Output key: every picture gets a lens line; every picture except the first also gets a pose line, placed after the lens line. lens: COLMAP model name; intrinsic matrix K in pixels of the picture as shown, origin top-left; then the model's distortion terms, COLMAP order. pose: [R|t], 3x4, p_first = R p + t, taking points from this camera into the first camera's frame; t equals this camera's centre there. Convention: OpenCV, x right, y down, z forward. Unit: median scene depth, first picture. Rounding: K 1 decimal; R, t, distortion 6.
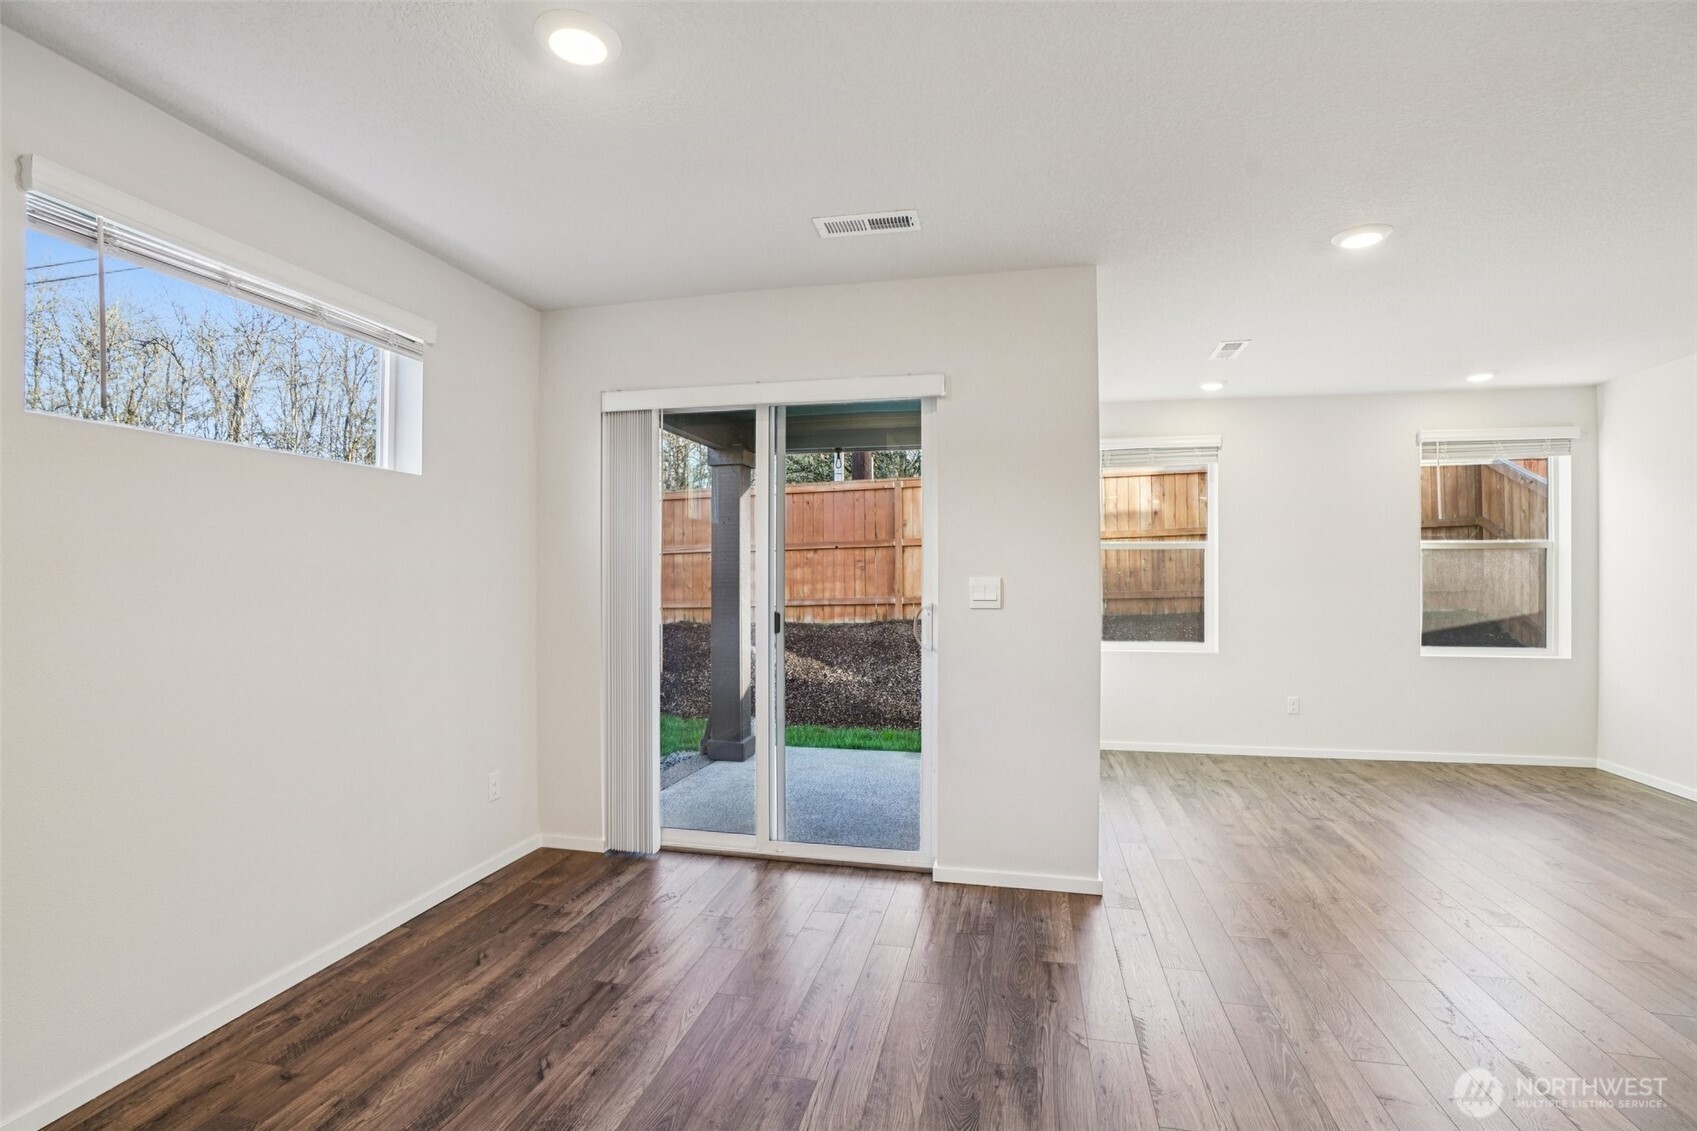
lens RADIAL K [[784.7, 0, 850.7], [0, 784.7, 570.9], [0, 0, 1]] dist [-0.063946, 0.025315]
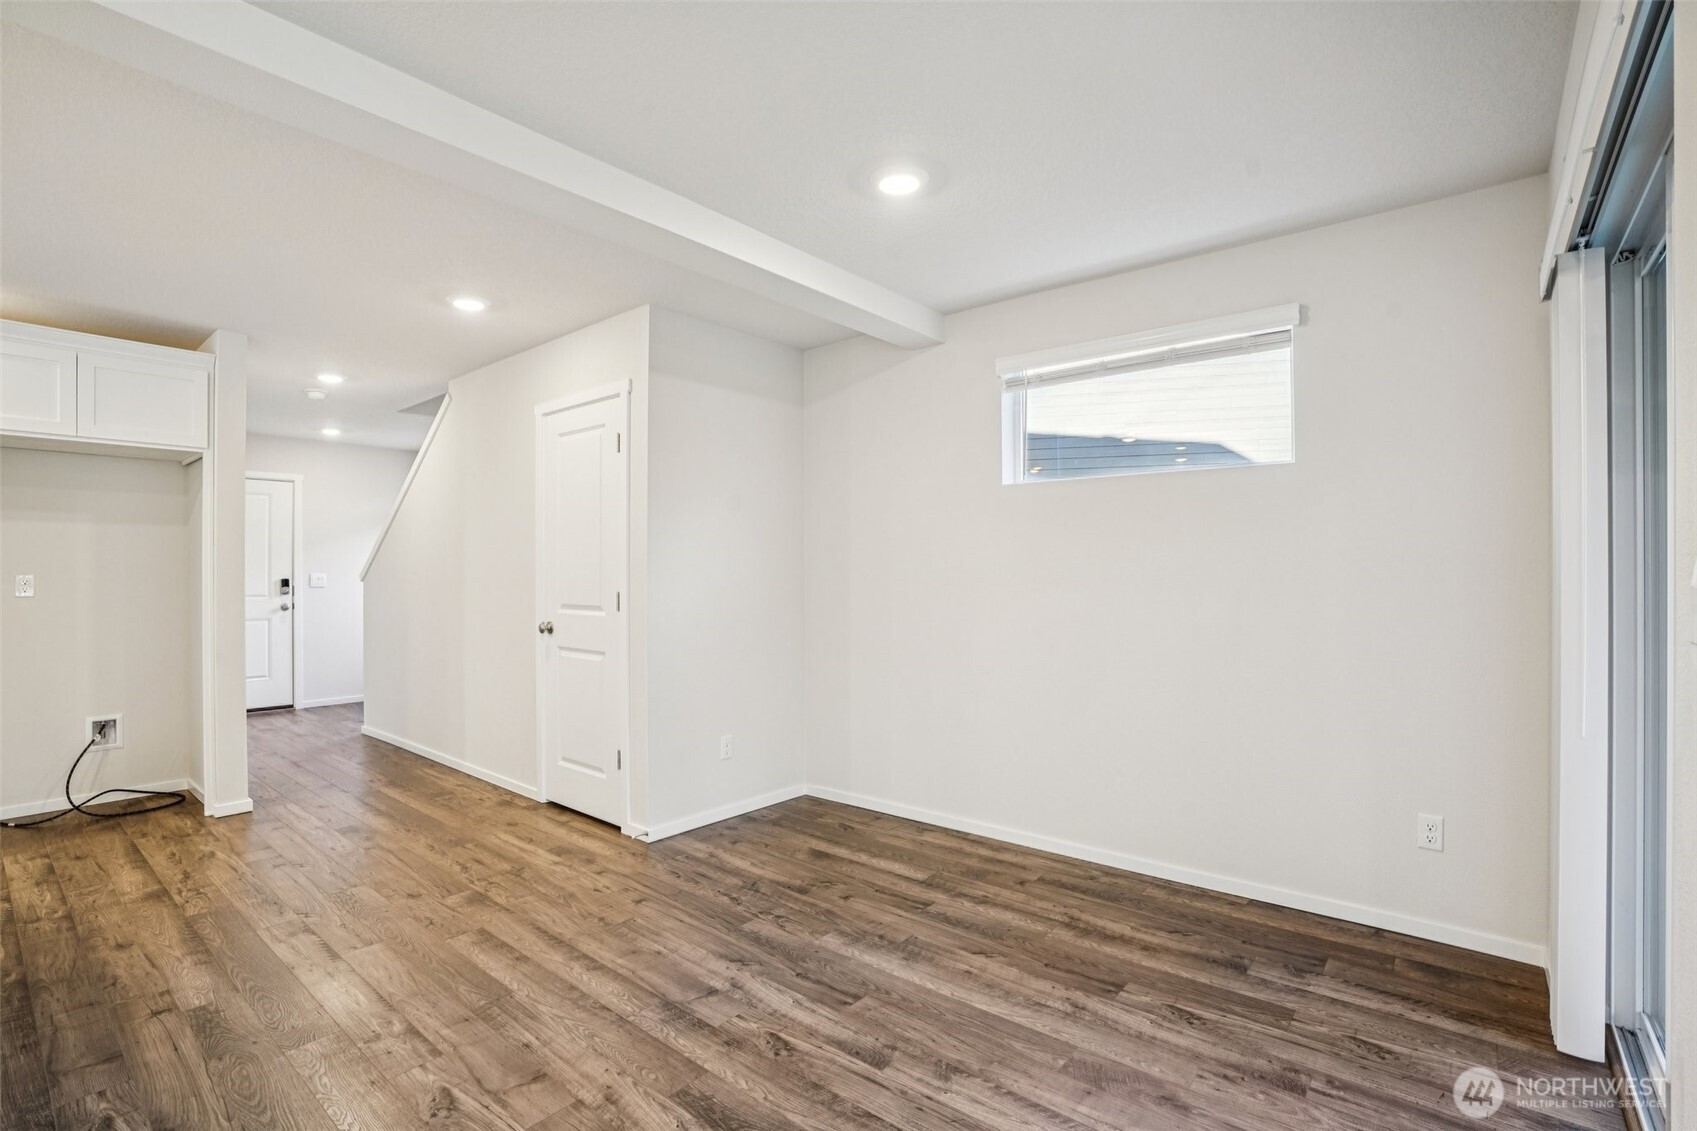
lens RADIAL K [[784.7, 0, 850.7], [0, 784.7, 570.9], [0, 0, 1]] dist [-0.063946, 0.025315]
pose [[-0.463453, -0.002629, -0.886118, 0.427093], [0.004969, 0.999972, -0.005566, 0.011974], [0.886108, -0.006982, -0.463427, 0.713866]]
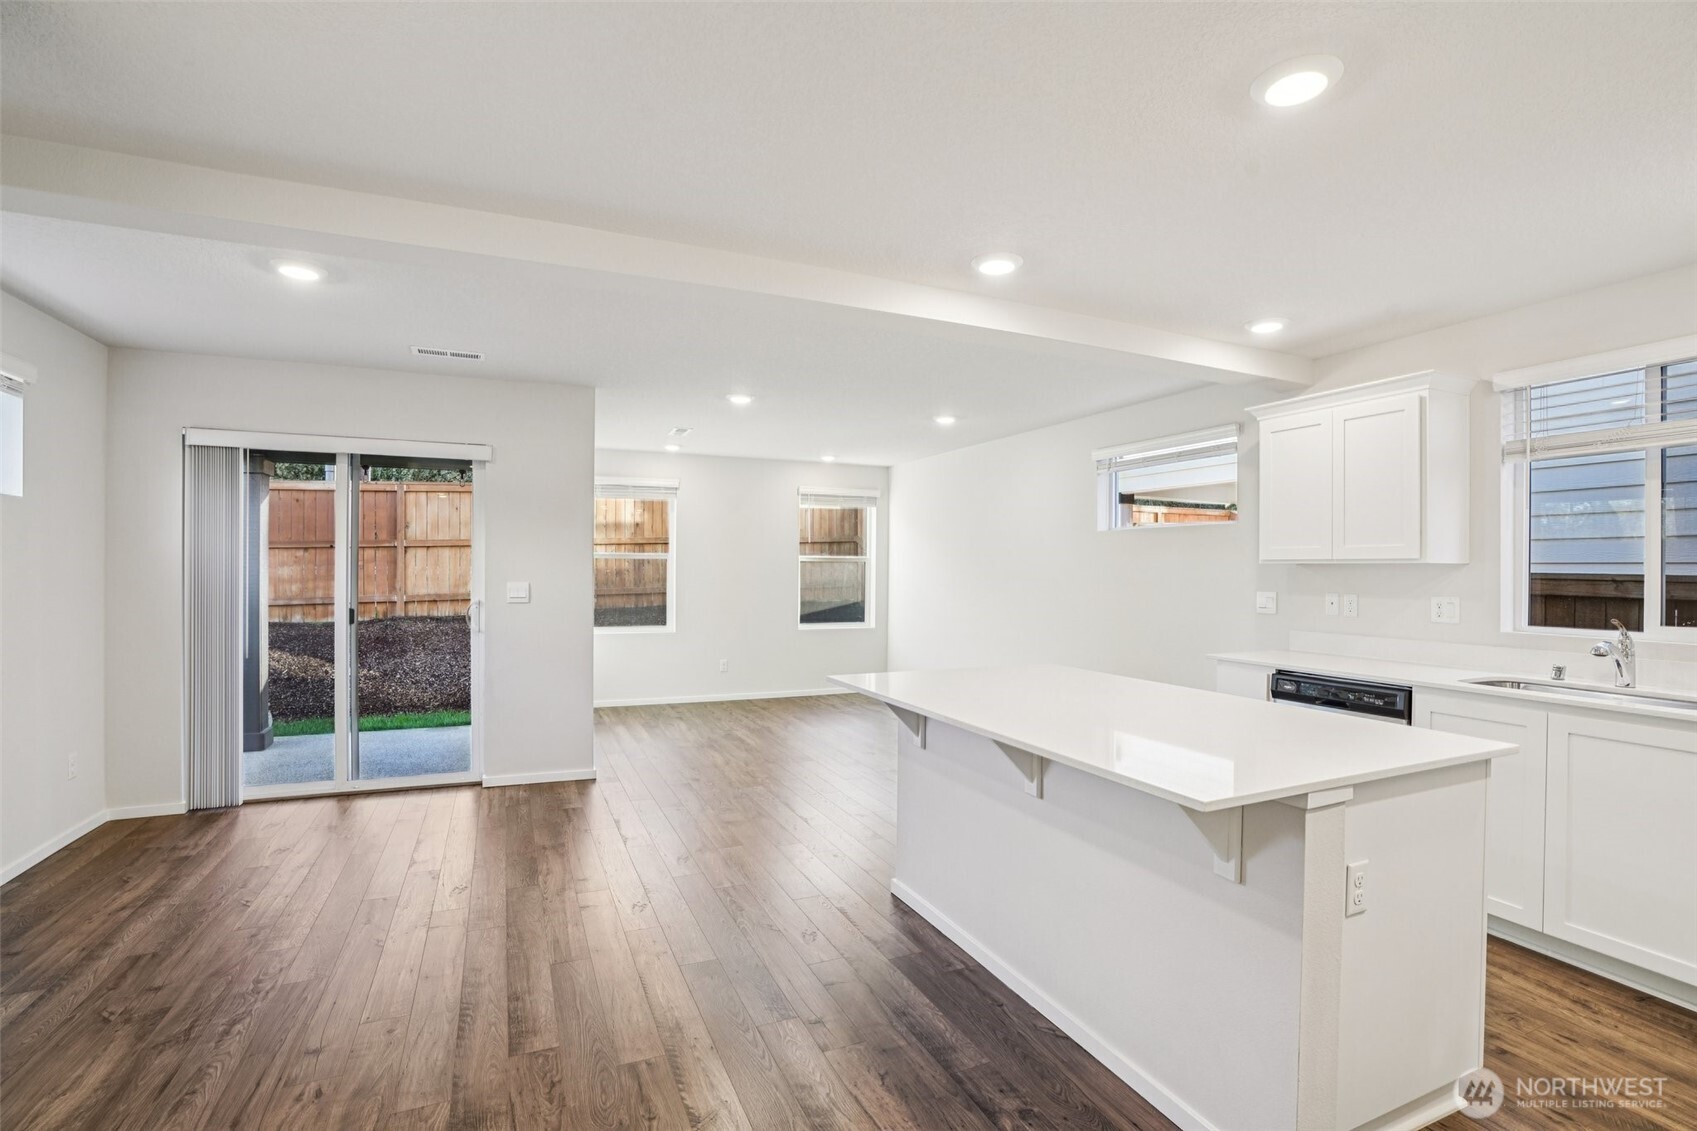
lens RADIAL K [[784.7, 0, 850.7], [0, 784.7, 570.9], [0, 0, 1]] dist [-0.063946, 0.025315]
pose [[0.806348, 0.005367, 0.591417, -0.165205], [-0.009084, 0.999953, 0.003311, -0.020751], [-0.591372, -0.008042, 0.806359, -0.493925]]
